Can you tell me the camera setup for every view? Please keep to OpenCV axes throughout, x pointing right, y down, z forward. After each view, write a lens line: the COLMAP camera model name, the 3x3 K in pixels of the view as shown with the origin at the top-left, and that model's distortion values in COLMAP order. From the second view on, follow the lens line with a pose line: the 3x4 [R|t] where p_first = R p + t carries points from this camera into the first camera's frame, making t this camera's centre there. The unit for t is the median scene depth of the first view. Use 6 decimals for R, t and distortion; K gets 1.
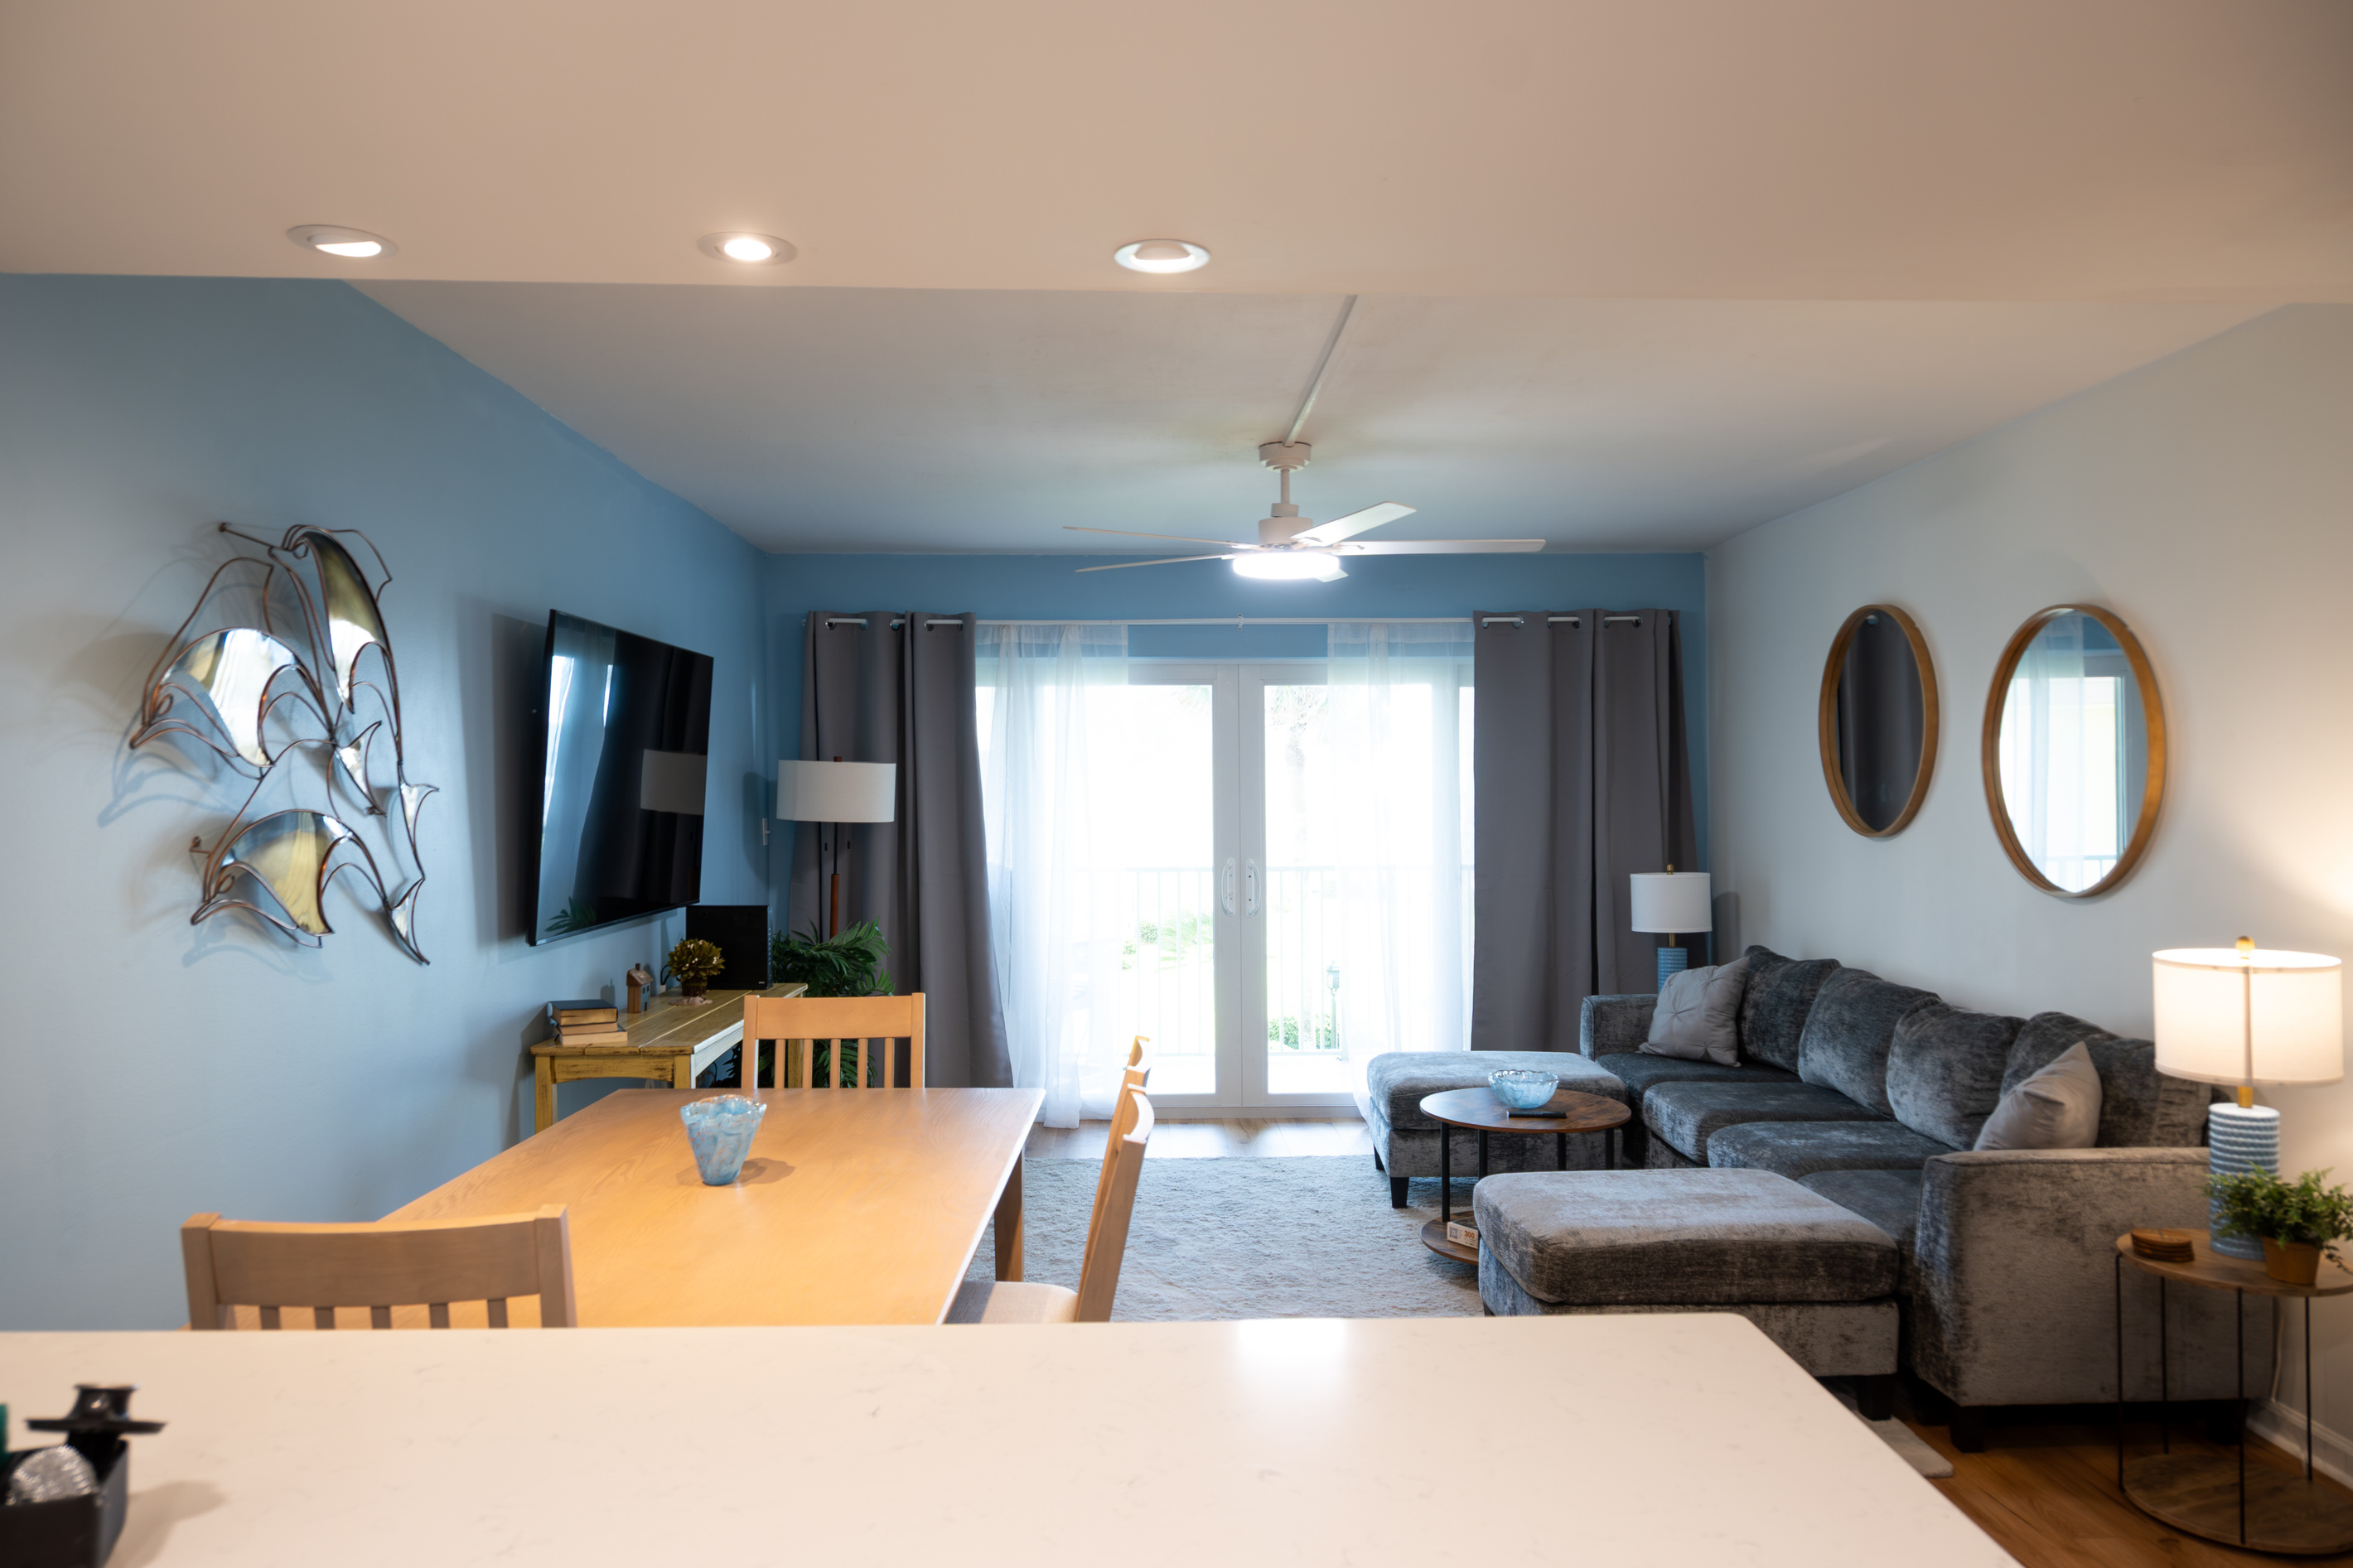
lens RADIAL K [[1591.6, 0, 1182.9], [0, 1591.6, 779.2], [0, 0, 1]] dist [-0.006198, 0.001676]
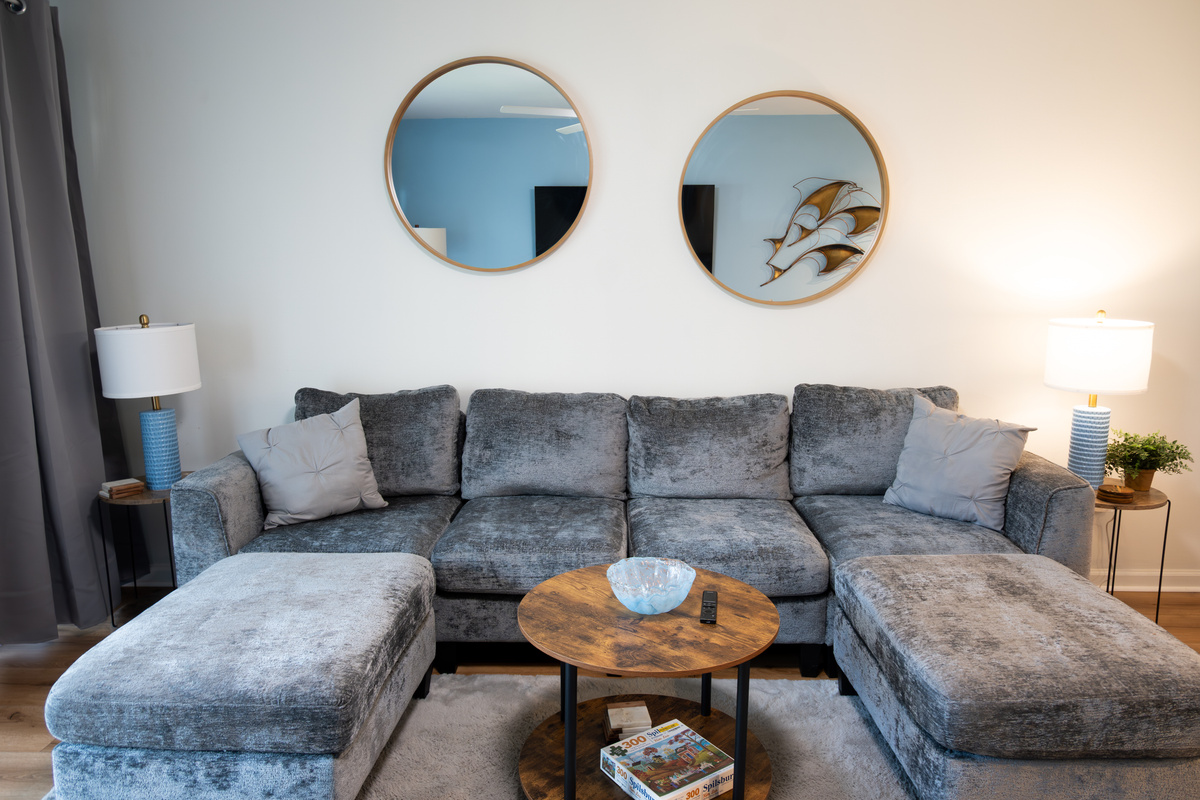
lens RADIAL K [[823.2, 0, 600.0], [0, 823.2, 396.1], [0, 0, 1]] dist [-0.003852, -0.003186]
pose [[0.056873, -0.156067, 0.986108, -0.179869], [-0.002166, 0.987685, 0.156442, 0.035840], [-0.998379, -0.011034, 0.055834, 1.013273]]
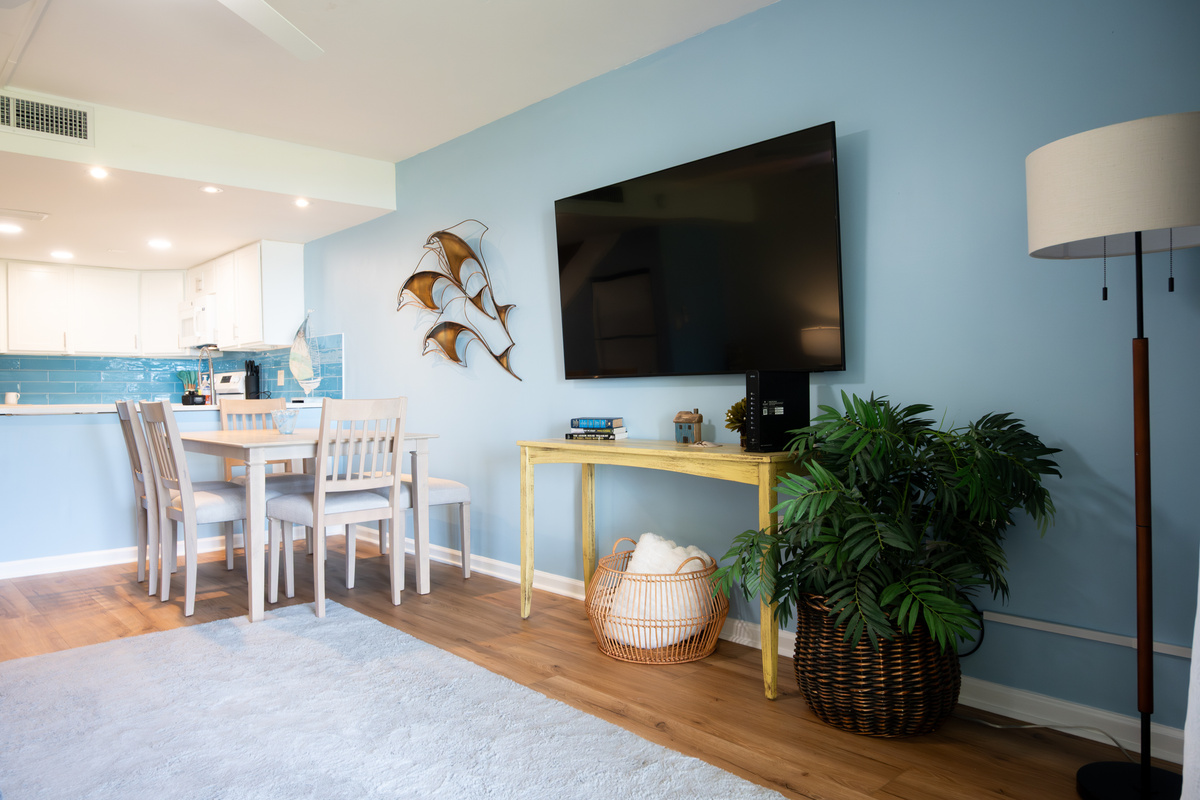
lens RADIAL K [[811.8, 0, 603.3], [0, 811.8, 397.6], [0, 0, 1]] dist [-0.006198, 0.001676]
pose [[-0.750148, 0.015420, -0.661091, 0.171926], [0.017139, 0.999846, 0.003874, 0.105138], [0.661048, -0.008424, -0.750296, 1.500016]]
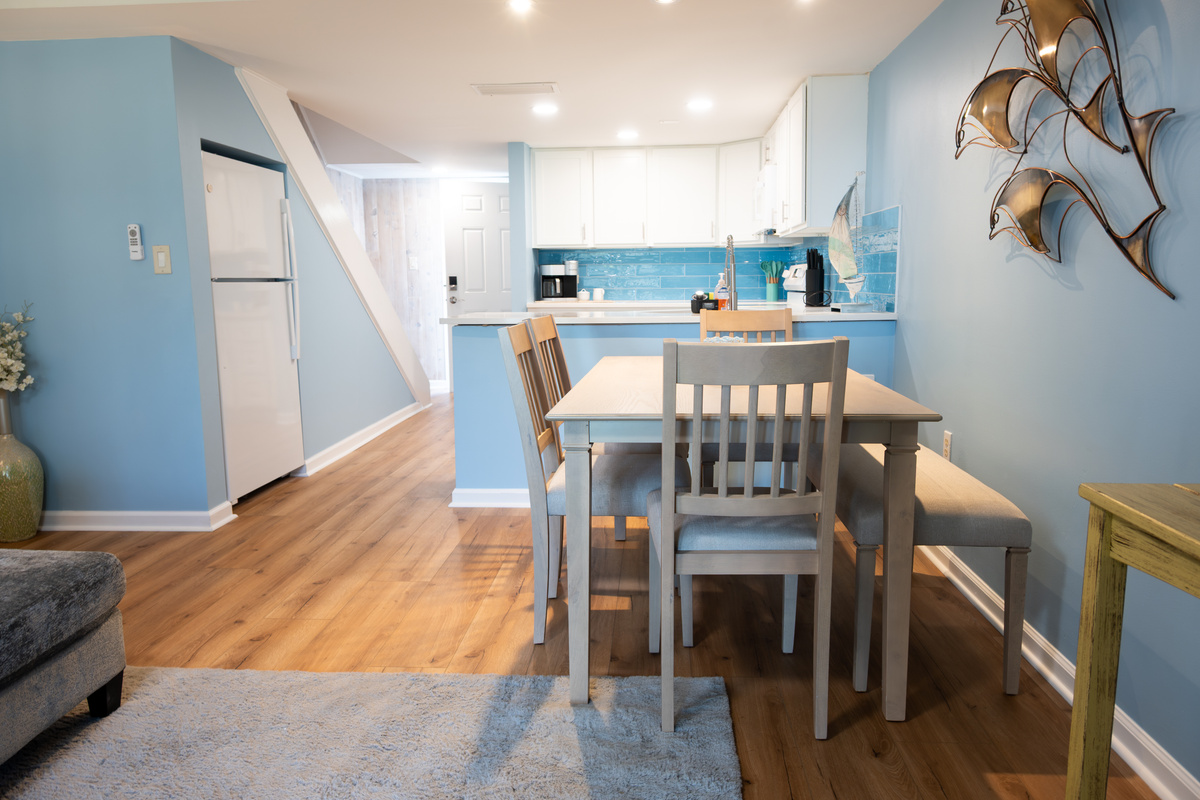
lens RADIAL K [[830.2, 0, 603.2], [0, 830.2, 397.8], [0, 0, 1]] dist [-0.002085, -0.000852]
pose [[-0.995640, 0.002443, 0.093248, -0.135218], [0.015007, 0.990831, 0.134273, 0.078273], [-0.092065, 0.135087, -0.986547, 1.162800]]
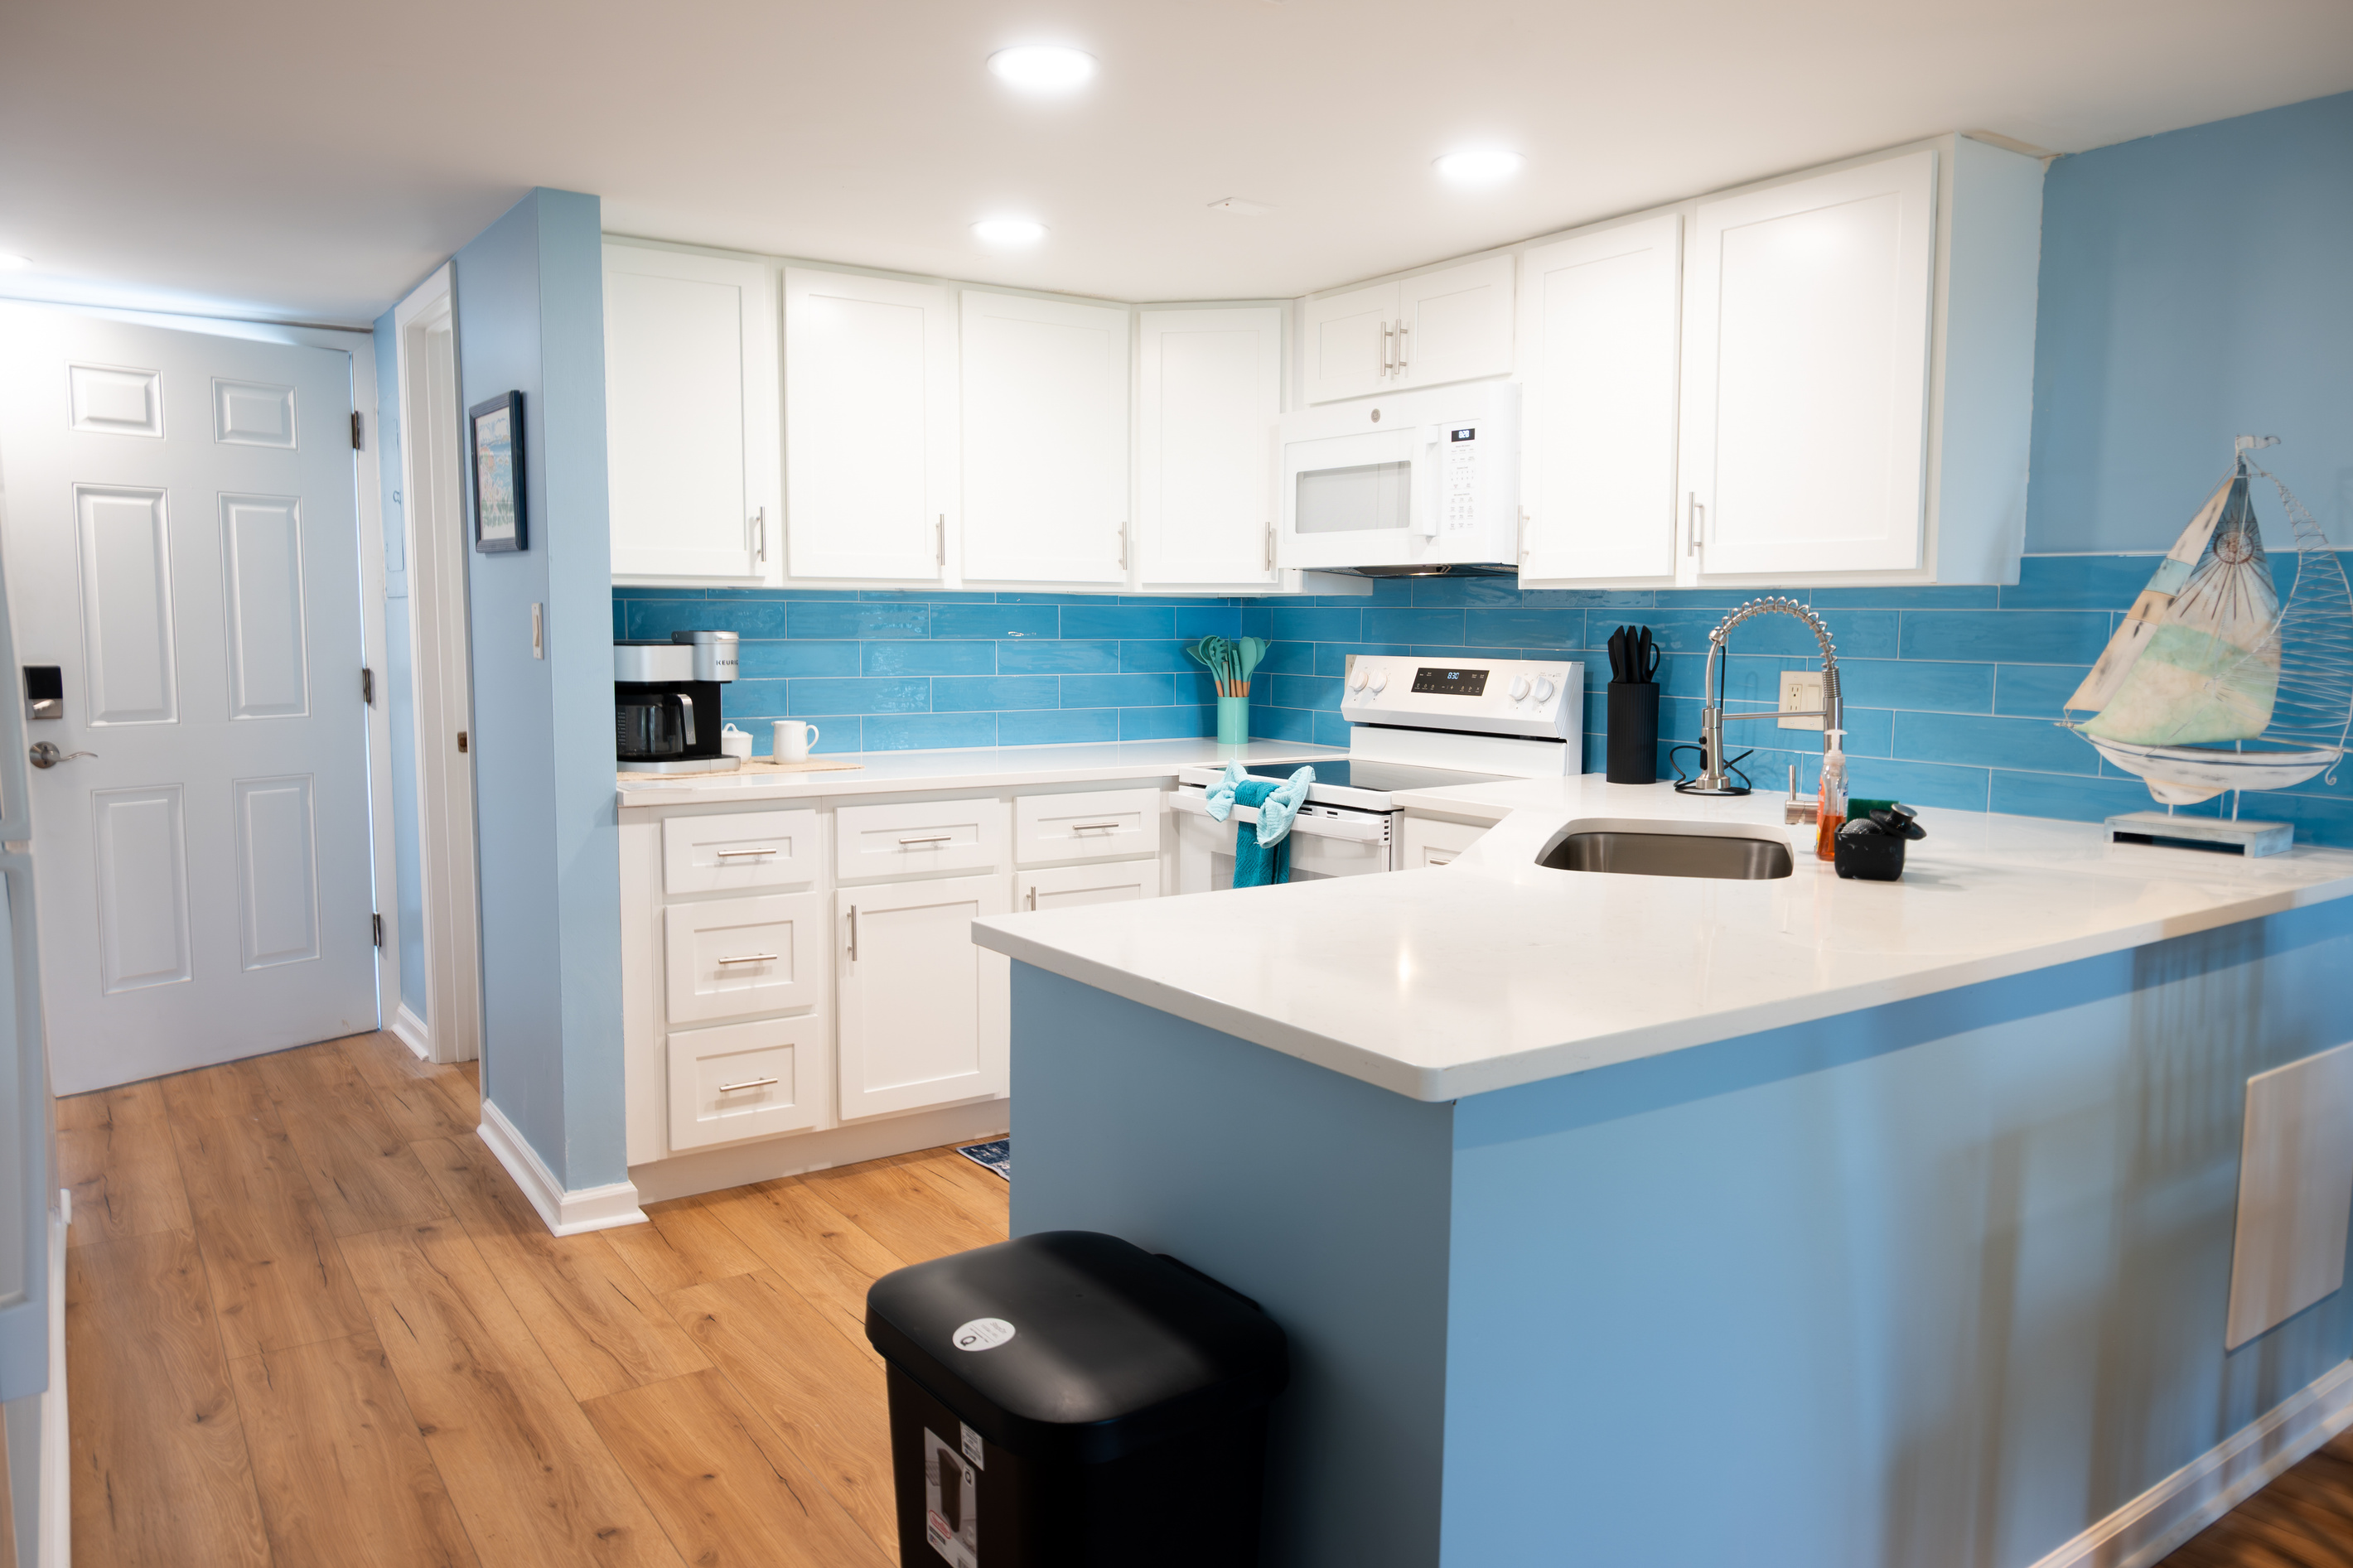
lens RADIAL K [[1623.4, 0, 1176.6], [0, 1623.4, 779.3], [0, 0, 1]] dist [-0.006487, -0.004663]
pose [[-0.837641, 0.055226, -0.543422, 0.305322], [0.000912, 0.995016, 0.099715, 0.028487], [0.546220, 0.083030, -0.833516, 0.537409]]
